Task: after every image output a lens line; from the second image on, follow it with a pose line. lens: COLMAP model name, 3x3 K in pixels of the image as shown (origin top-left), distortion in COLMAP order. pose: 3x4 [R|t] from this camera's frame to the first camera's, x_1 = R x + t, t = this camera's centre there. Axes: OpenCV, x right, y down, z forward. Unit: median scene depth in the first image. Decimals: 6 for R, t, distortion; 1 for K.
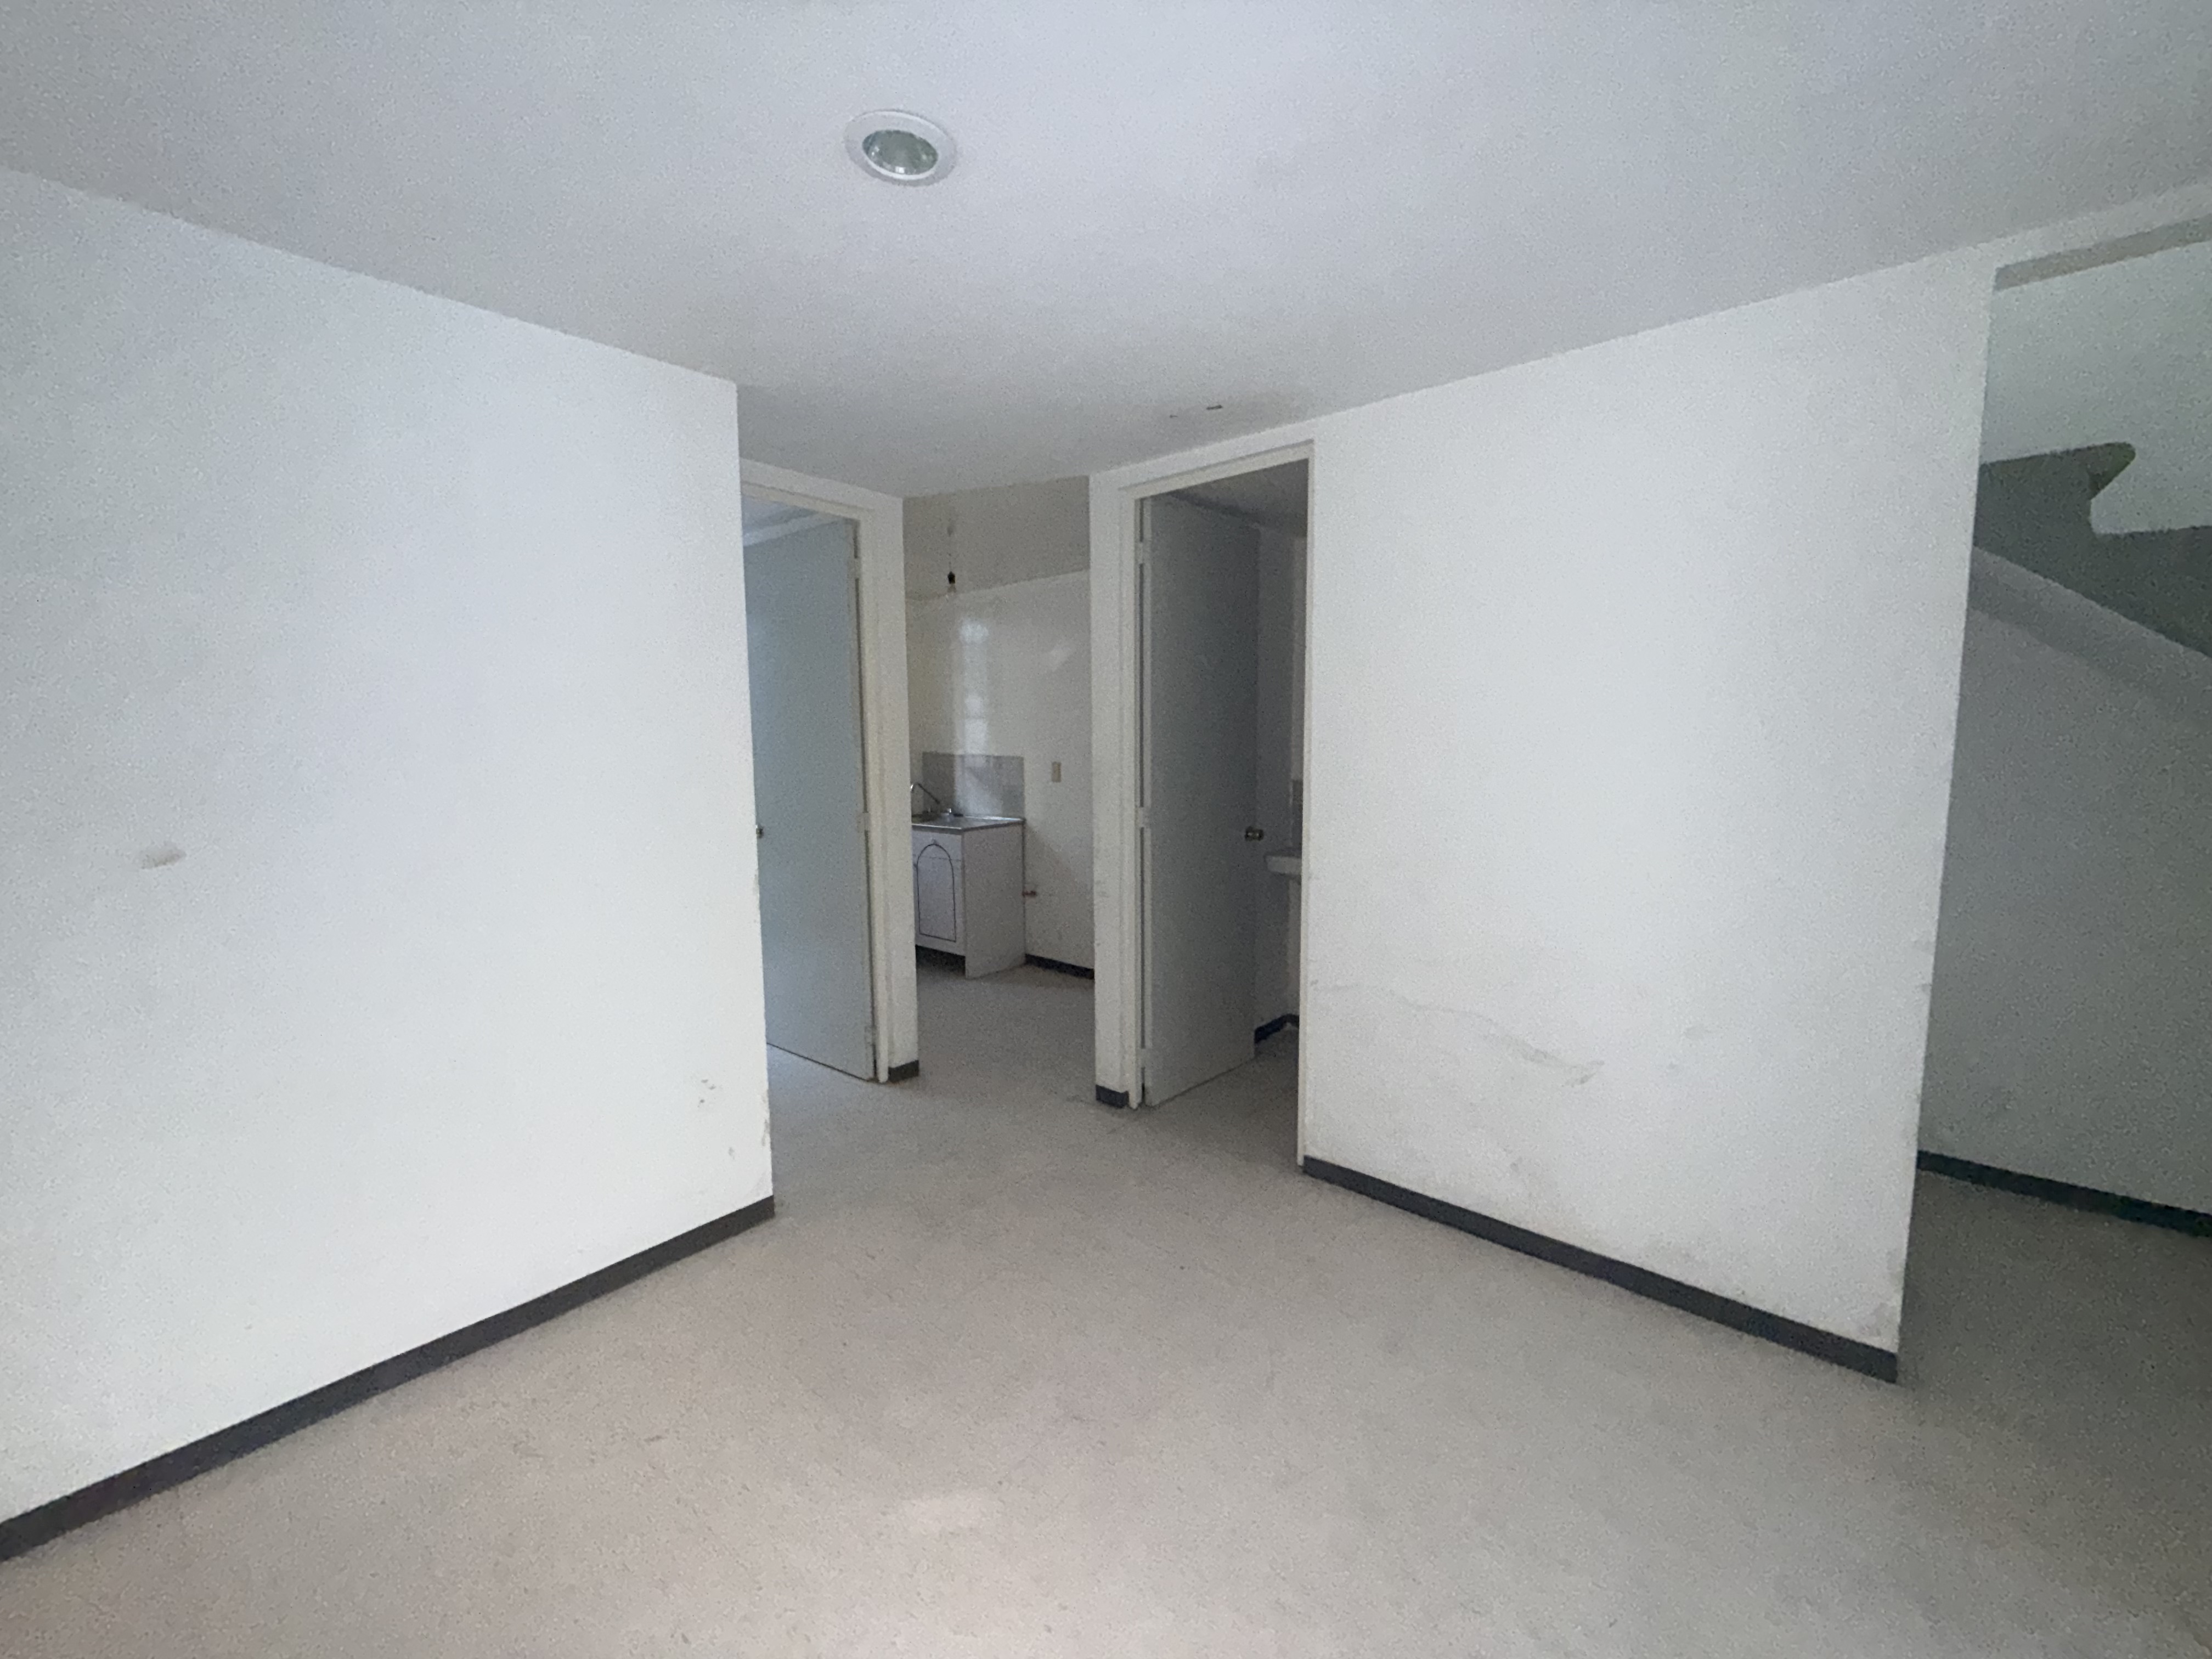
lens RADIAL K [[885.5, 0, 1092.6], [0, 885.5, 820.9], [0, 0, 1]] dist [-0.001737, 0.000160]
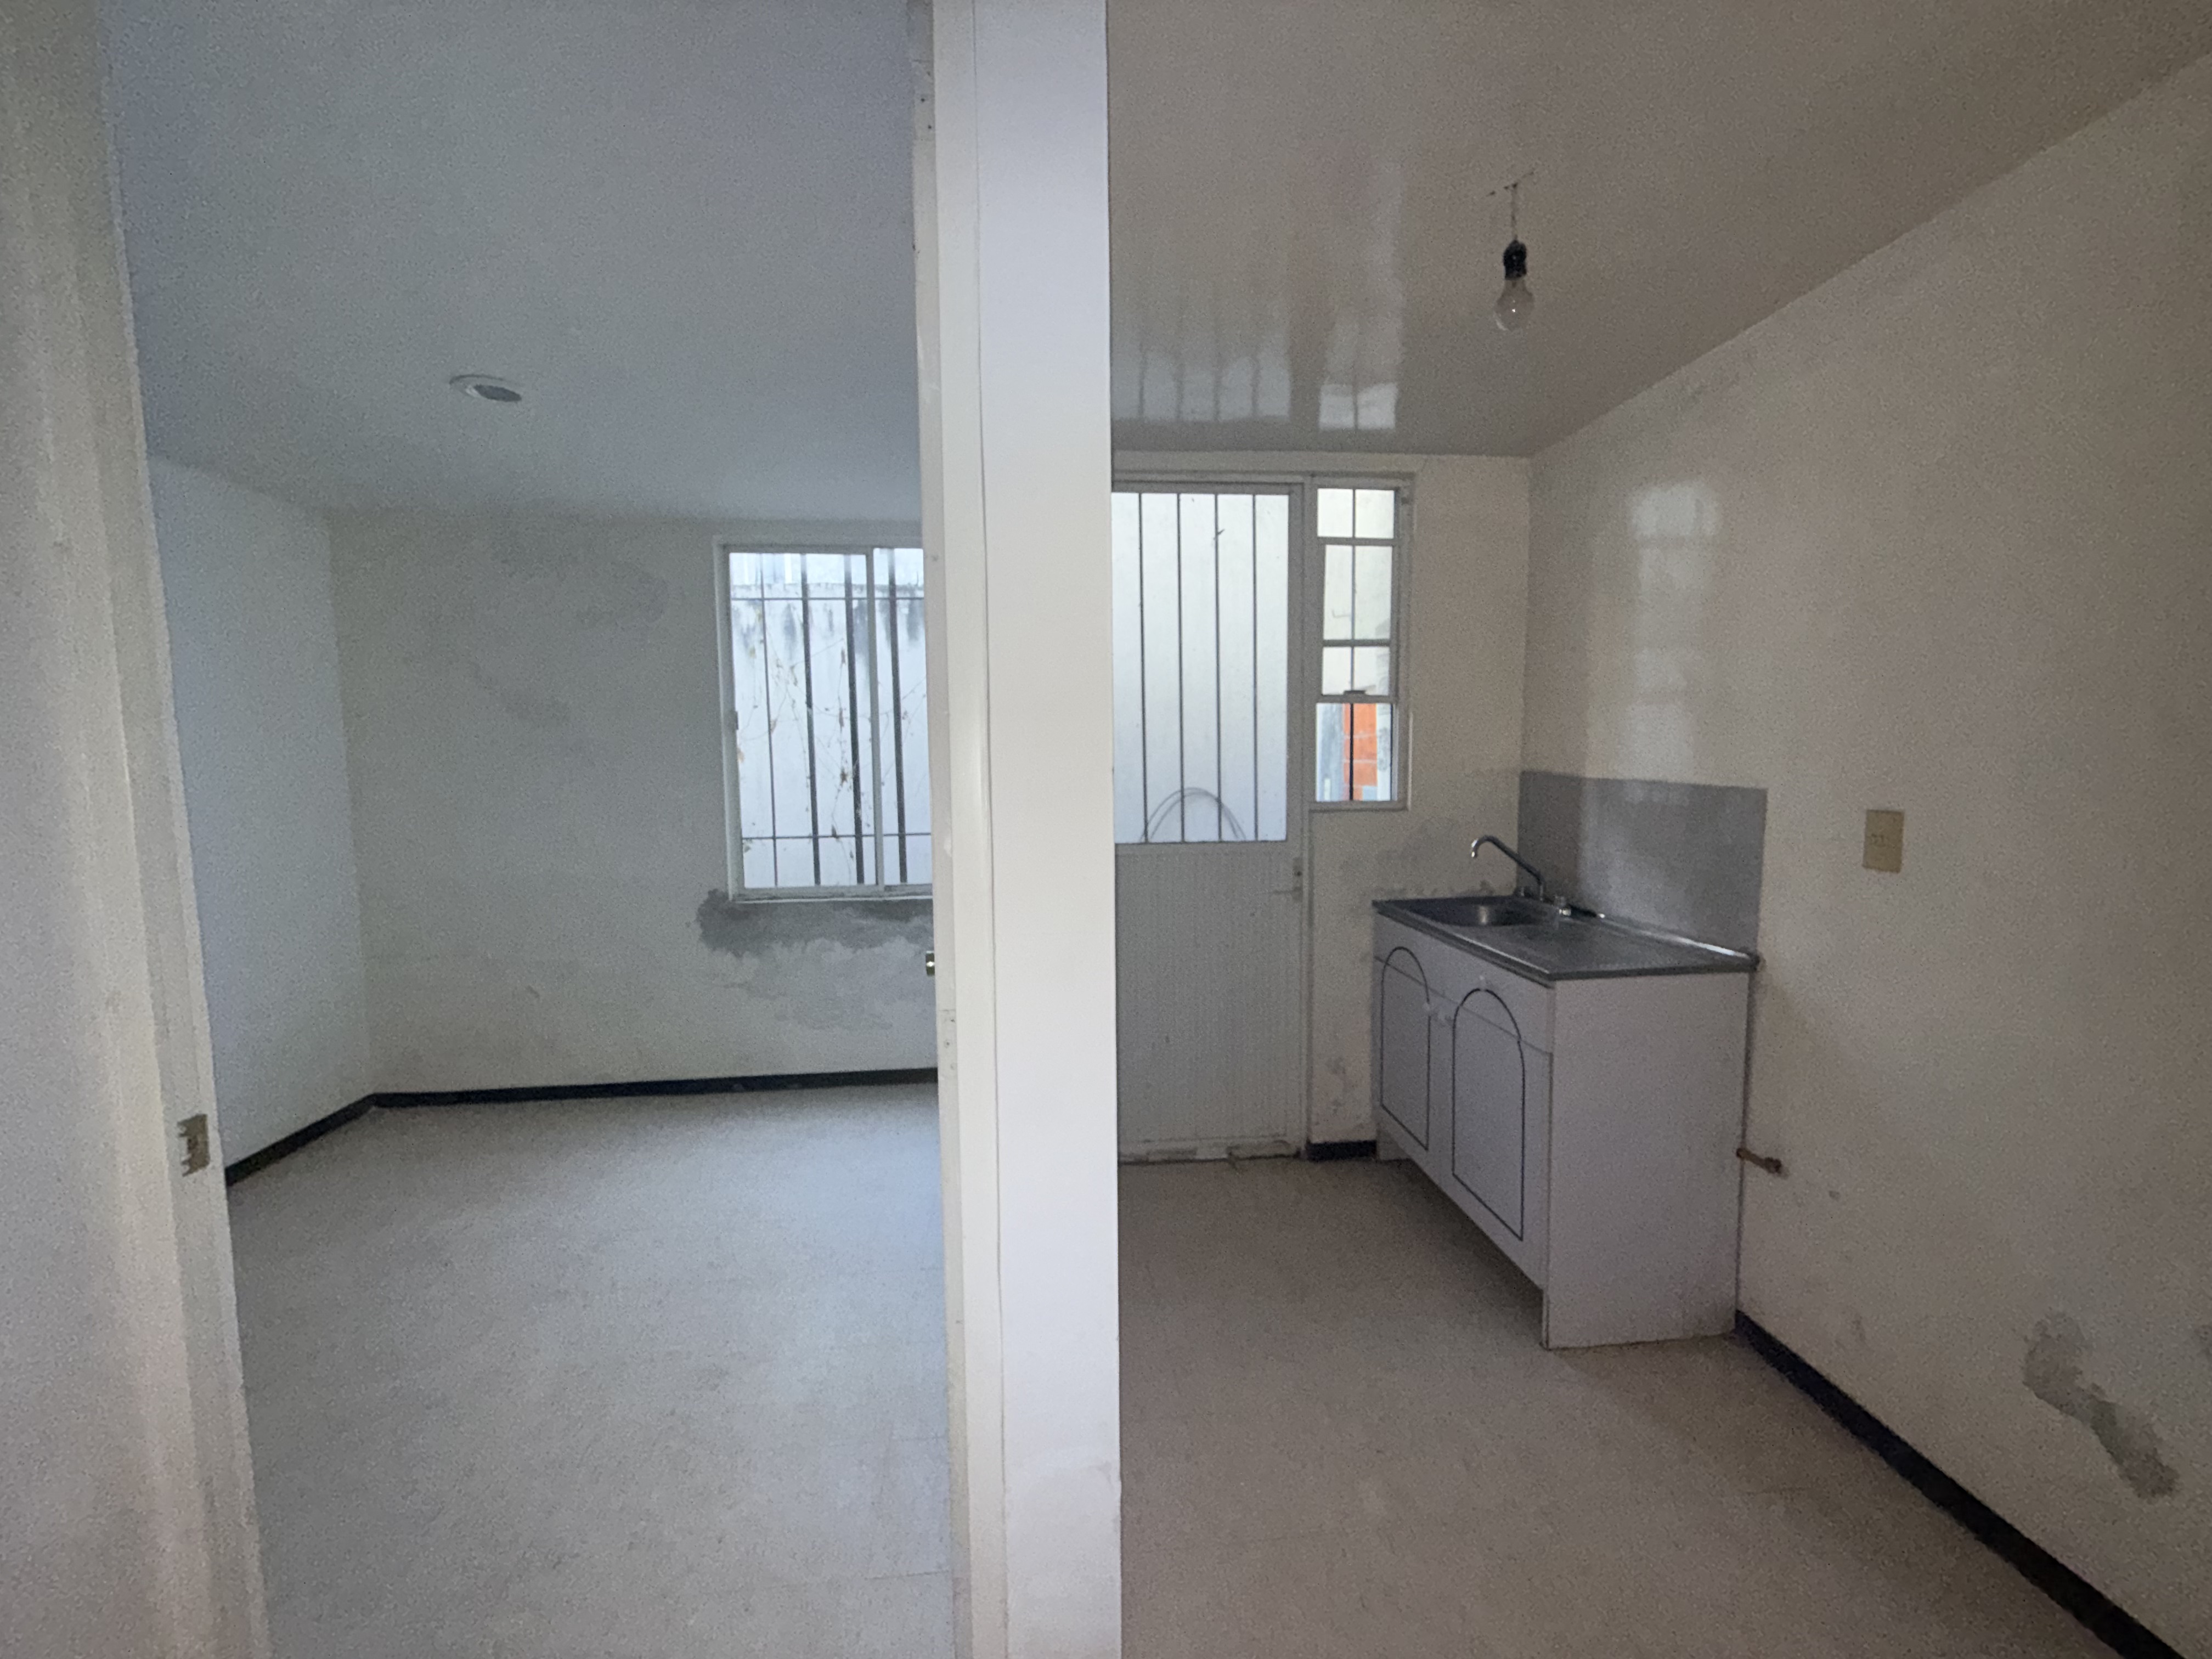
lens RADIAL K [[885.5, 0, 1096.9], [0, 885.5, 831.9], [0, 0, 1]] dist [-0.001737, 0.000160]
pose [[0.720054, 0.059325, -0.691378, -0.035281], [-0.060616, 0.997908, 0.022497, -0.068600], [0.691266, 0.025709, 0.722143, 0.803804]]
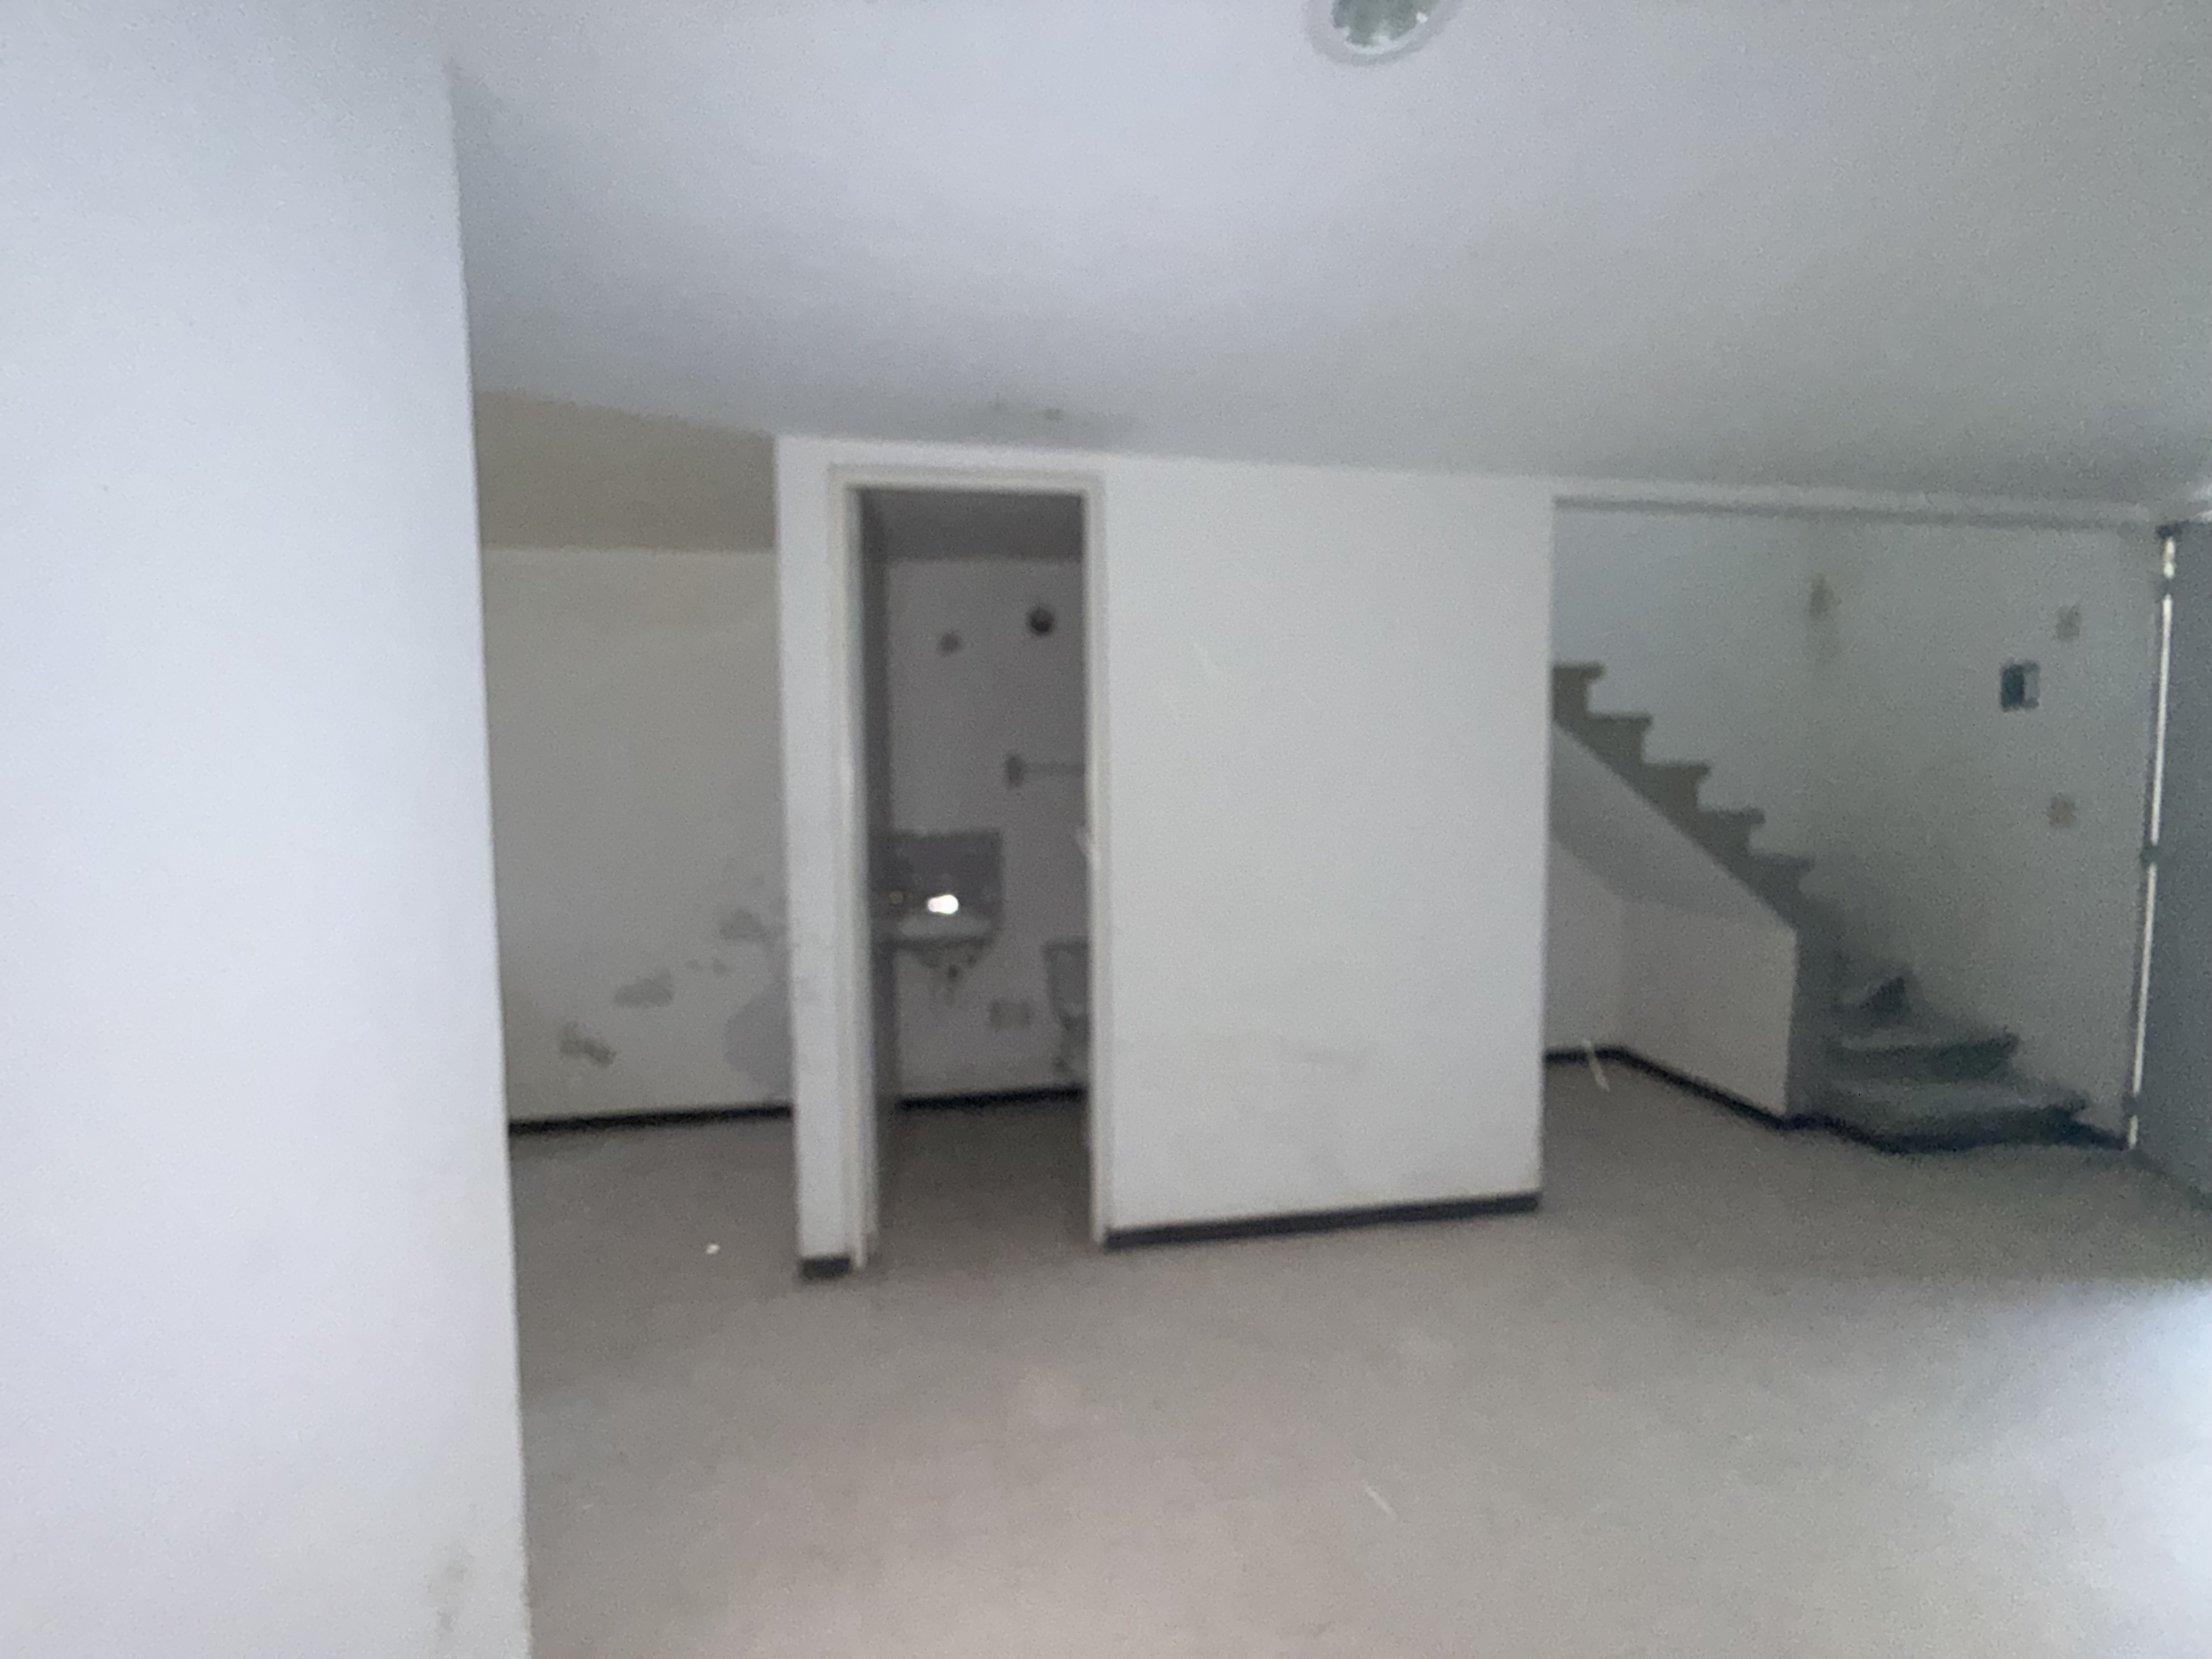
lens RADIAL K [[885.5, 0, 1115.3], [0, 885.5, 832.5], [0, 0, 1]] dist [-0.001737, 0.000160]
pose [[0.635827, -0.040582, 0.770764, -0.361973], [0.078464, 0.996842, -0.012242, -0.023235], [-0.767833, 0.068262, 0.637003, 0.292611]]
